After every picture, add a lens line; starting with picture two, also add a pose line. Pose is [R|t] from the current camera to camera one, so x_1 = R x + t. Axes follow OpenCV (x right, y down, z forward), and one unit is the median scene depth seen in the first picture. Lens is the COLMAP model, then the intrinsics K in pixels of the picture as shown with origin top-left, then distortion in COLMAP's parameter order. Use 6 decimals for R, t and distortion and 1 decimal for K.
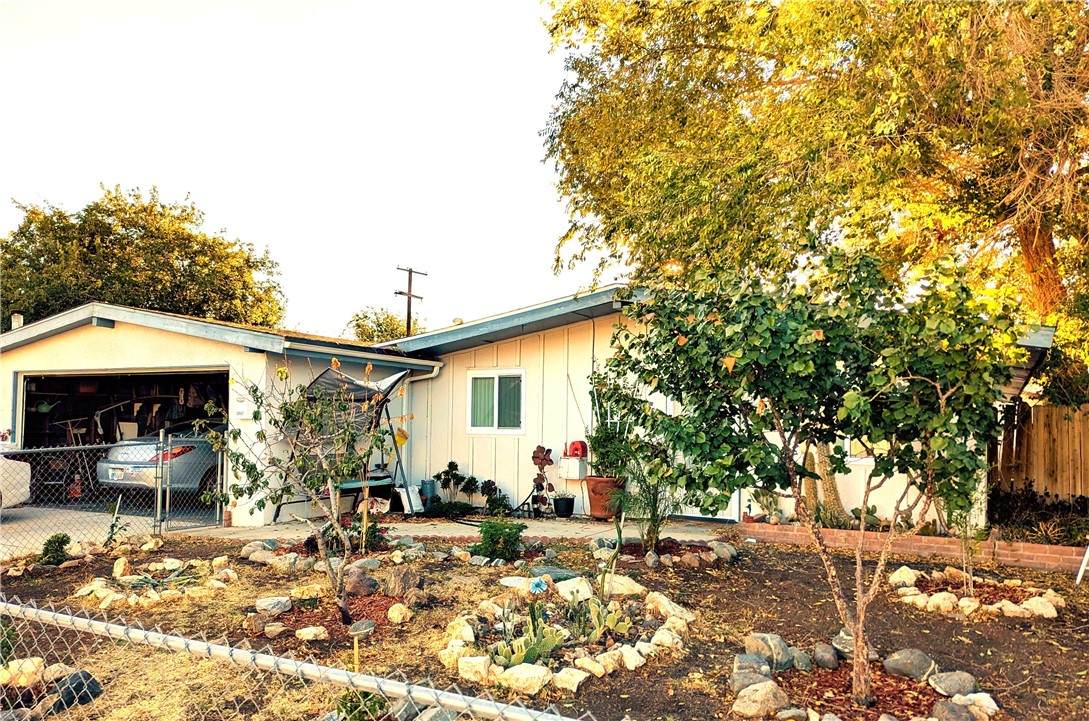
lens RADIAL K [[753.6, 0, 544.5], [0, 753.6, 360.5], [0, 0, 1]] dist [-0.000974, 0.000294]
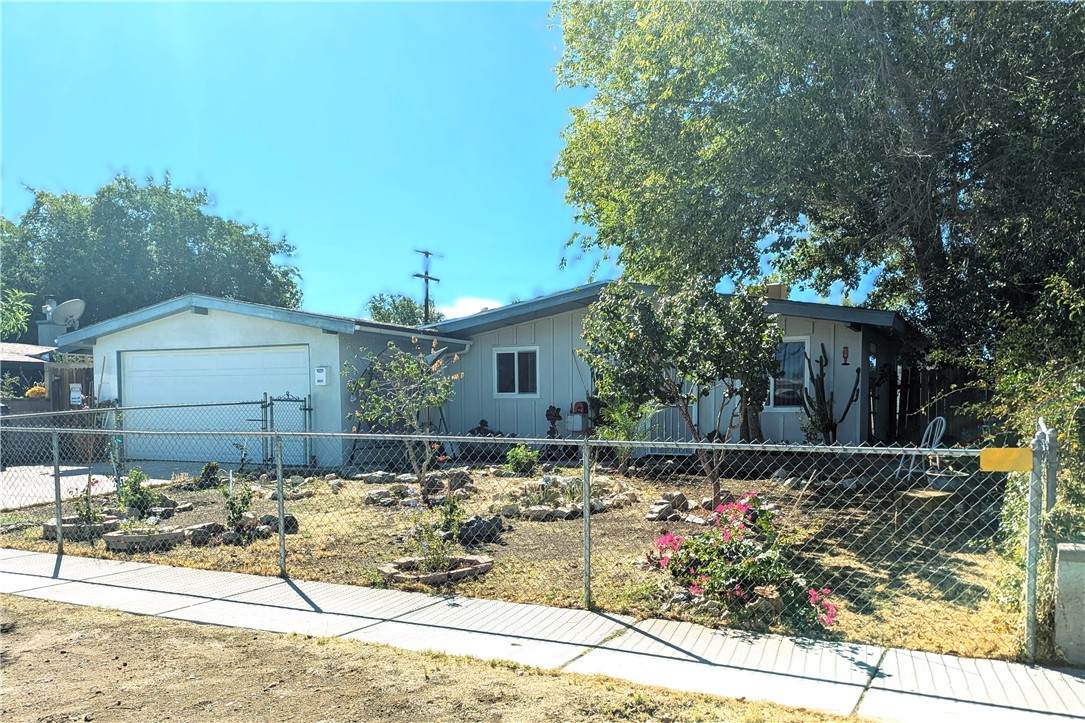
lens RADIAL K [[750.8, 0, 542.5], [0, 750.8, 361.5], [0, 0, 1]] dist [-0.000974, 0.000294]
pose [[0.999701, -0.009843, -0.022380, 0.007363], [0.010495, 0.999519, 0.029168, -0.000270], [0.022082, -0.029394, 0.999324, -0.261158]]
